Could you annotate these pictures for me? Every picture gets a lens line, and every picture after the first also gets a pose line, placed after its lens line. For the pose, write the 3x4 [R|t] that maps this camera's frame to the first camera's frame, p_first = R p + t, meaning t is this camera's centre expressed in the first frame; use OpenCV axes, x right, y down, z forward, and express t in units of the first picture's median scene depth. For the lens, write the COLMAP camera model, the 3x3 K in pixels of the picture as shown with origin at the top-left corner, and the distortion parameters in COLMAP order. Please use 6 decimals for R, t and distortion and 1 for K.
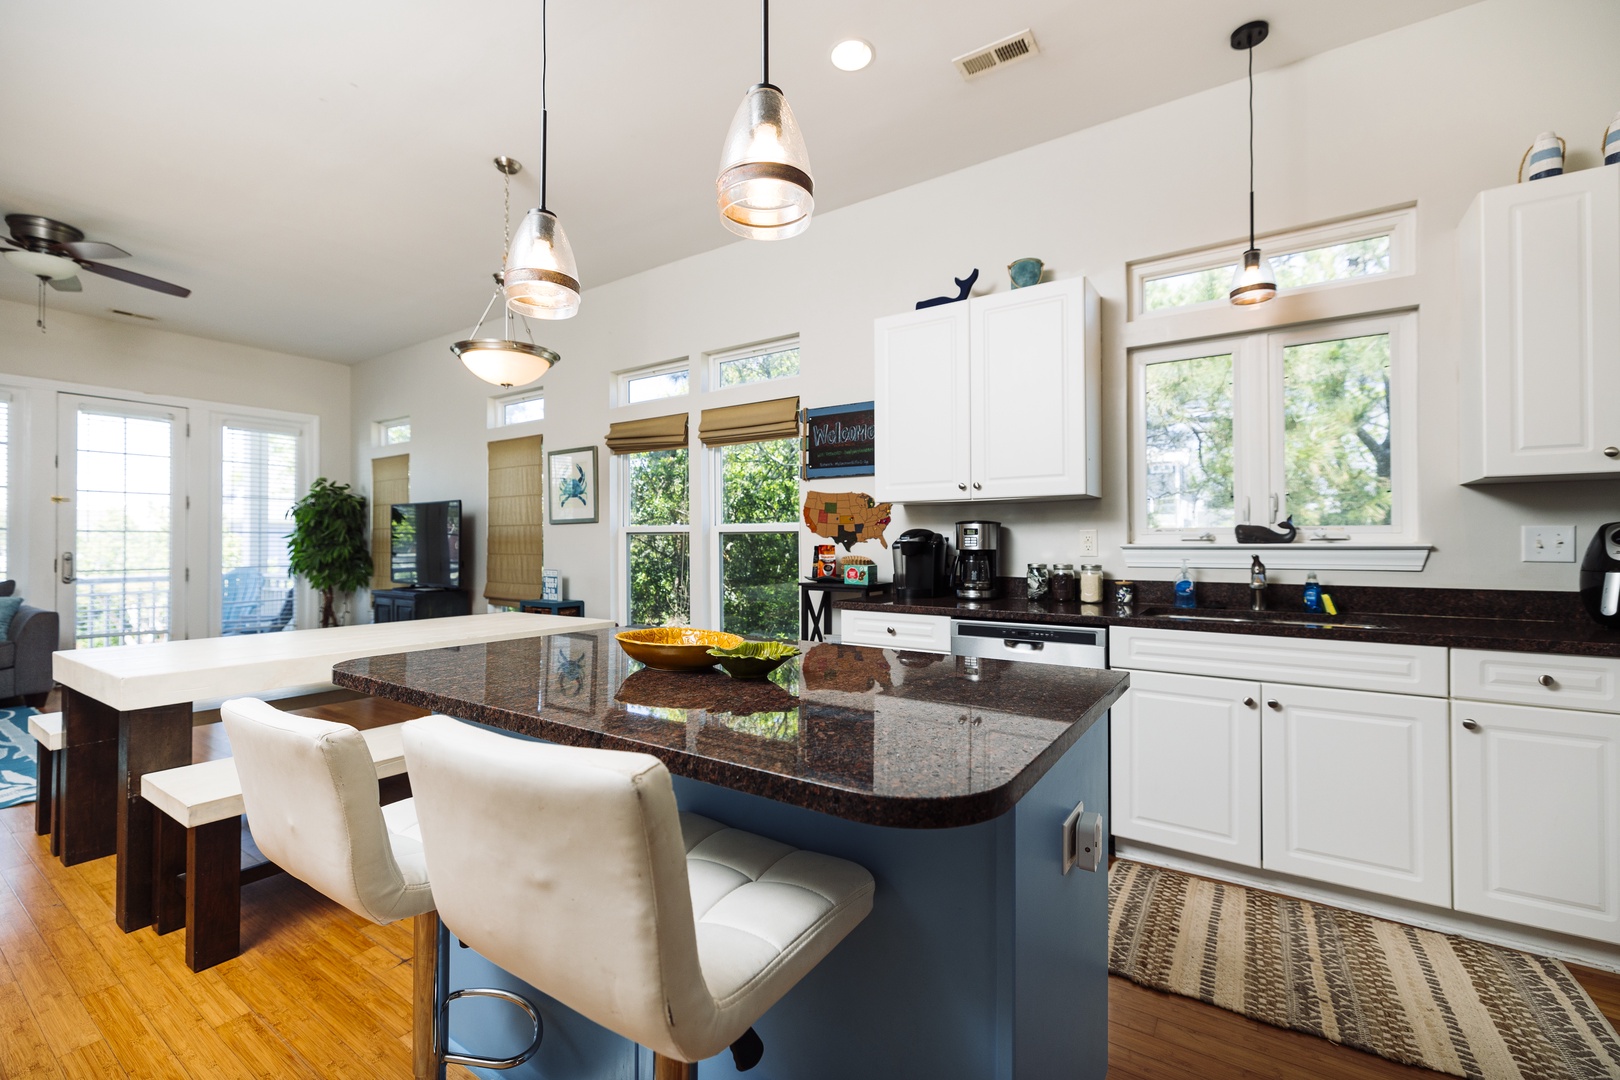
lens RADIAL K [[705.3, 0, 809.5], [0, 705.3, 531.9], [0, 0, 1]] dist [-0.001885, -0.000420]
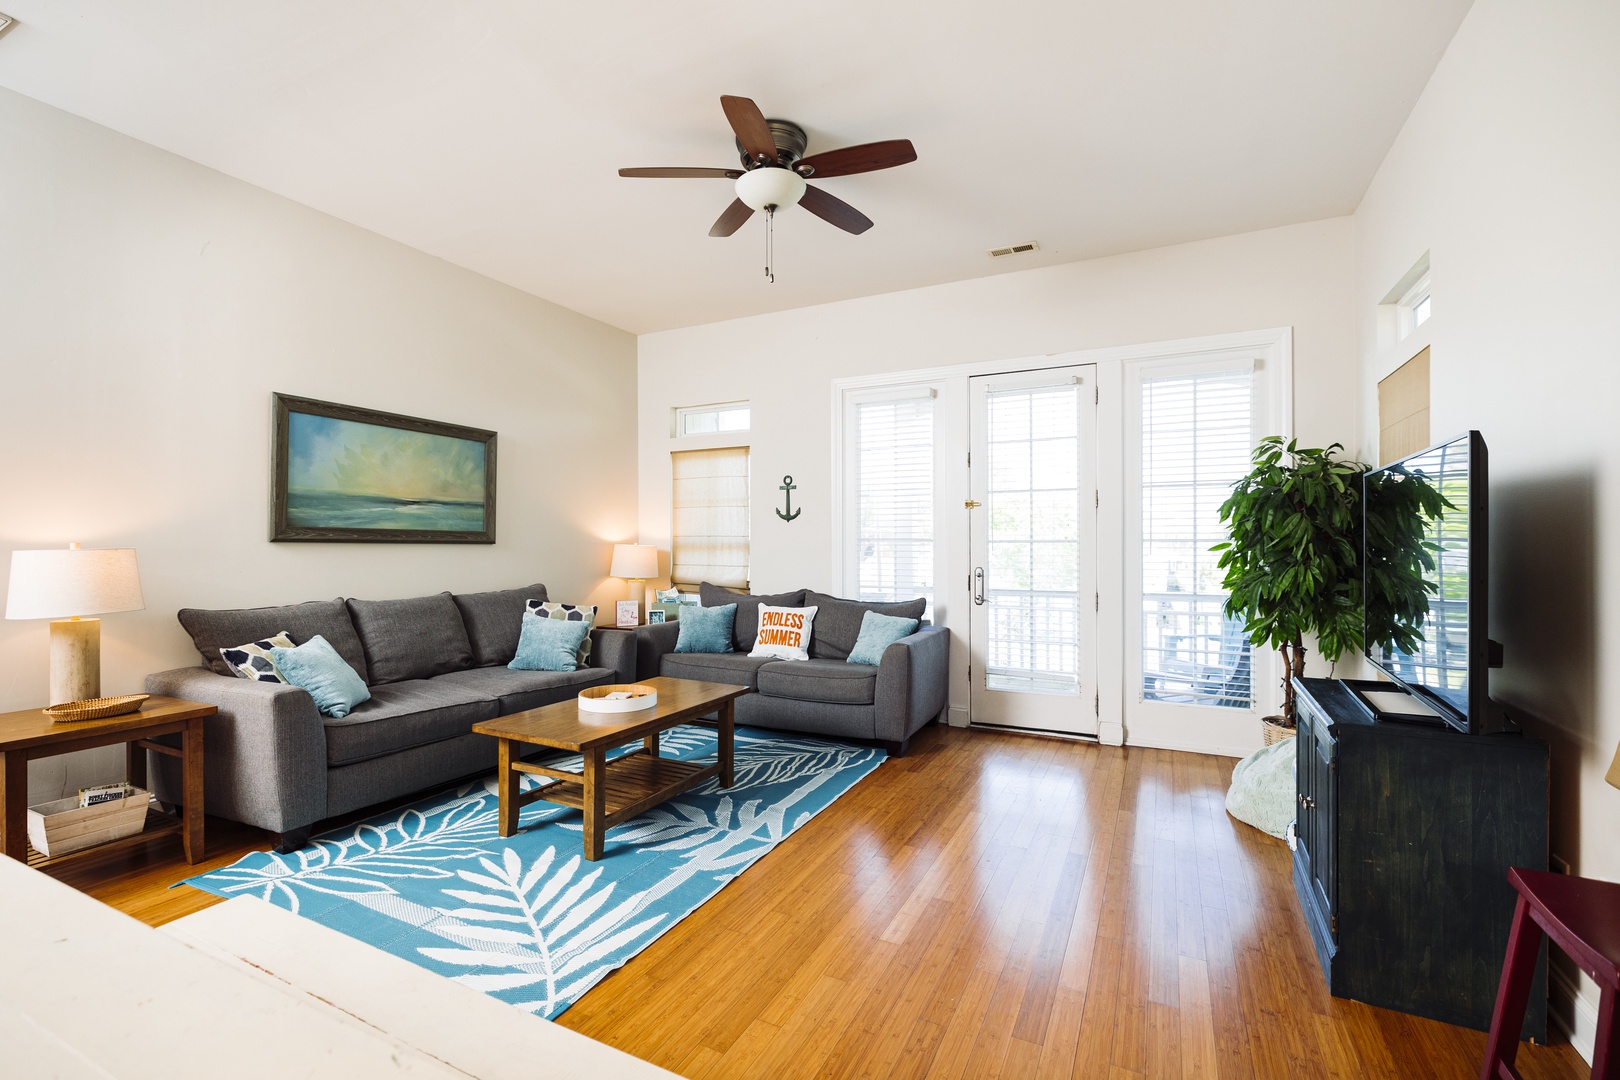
lens RADIAL K [[705.3, 0, 816.7], [0, 705.3, 540.3], [0, 0, 1]] dist [-0.001885, -0.000420]
pose [[0.127401, -0.004057, -0.991843, -0.231786], [0.018387, 0.999829, -0.001728, -0.004853], [0.991681, -0.018017, 0.127454, 0.647011]]
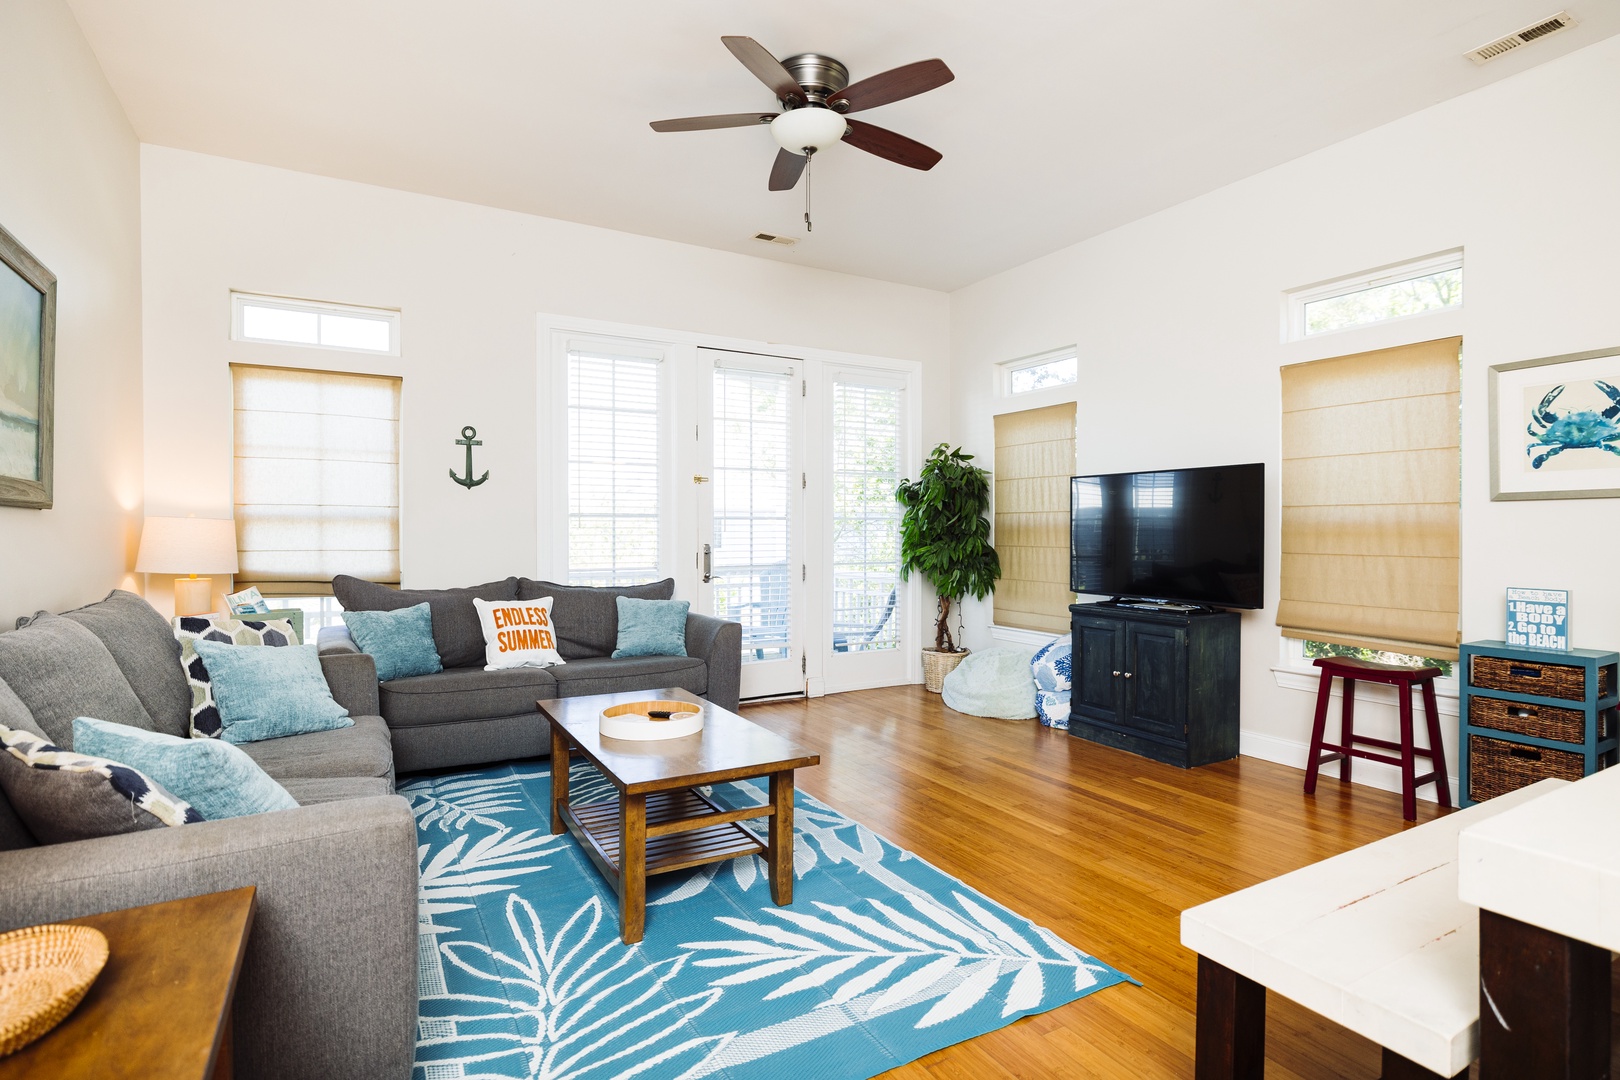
lens RADIAL K [[804.5, 0, 778.7], [0, 804.5, 526.9], [0, 0, 1]] dist [-0.001311, 0.000000]
pose [[0.890946, -0.000052, -0.454110, -0.513648], [0.006453, 0.999900, 0.012545, -0.002094], [0.454064, -0.014107, 0.890857, 0.192839]]
